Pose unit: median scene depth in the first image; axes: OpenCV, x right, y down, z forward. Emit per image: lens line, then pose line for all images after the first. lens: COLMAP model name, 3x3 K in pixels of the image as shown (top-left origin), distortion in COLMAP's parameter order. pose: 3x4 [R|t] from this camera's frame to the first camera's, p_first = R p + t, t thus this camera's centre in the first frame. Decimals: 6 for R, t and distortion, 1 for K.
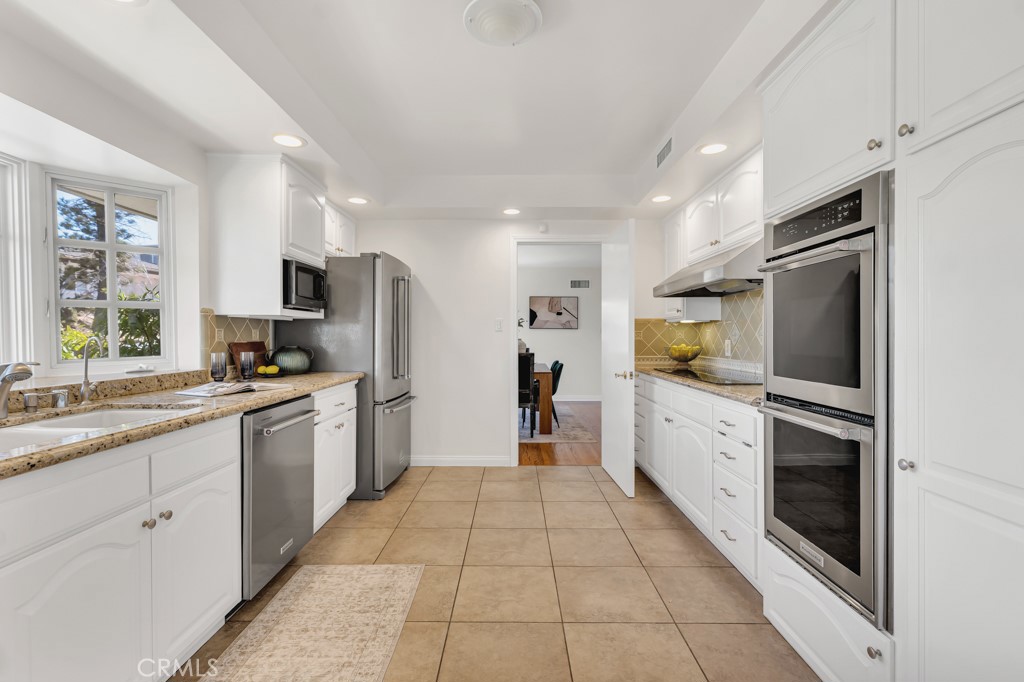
lens RADIAL K [[464.6, 0, 514.3], [0, 464.6, 340.2], [0, 0, 1]] dist [0.004060, -0.001138]
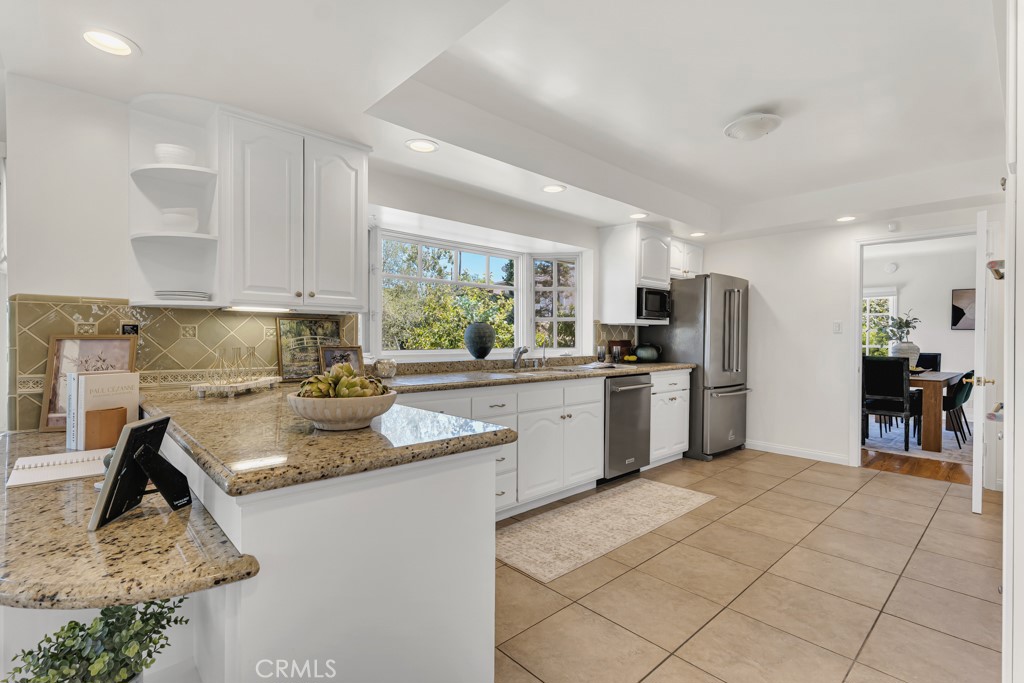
lens RADIAL K [[464.6, 0, 511.4], [0, 464.6, 340.1], [0, 0, 1]] dist [0.004060, -0.001138]
pose [[0.684588, 0.010393, -0.728856, 0.345437], [-0.013044, 0.999913, 0.002006, 0.005296], [0.728813, 0.008134, 0.684664, -0.370616]]
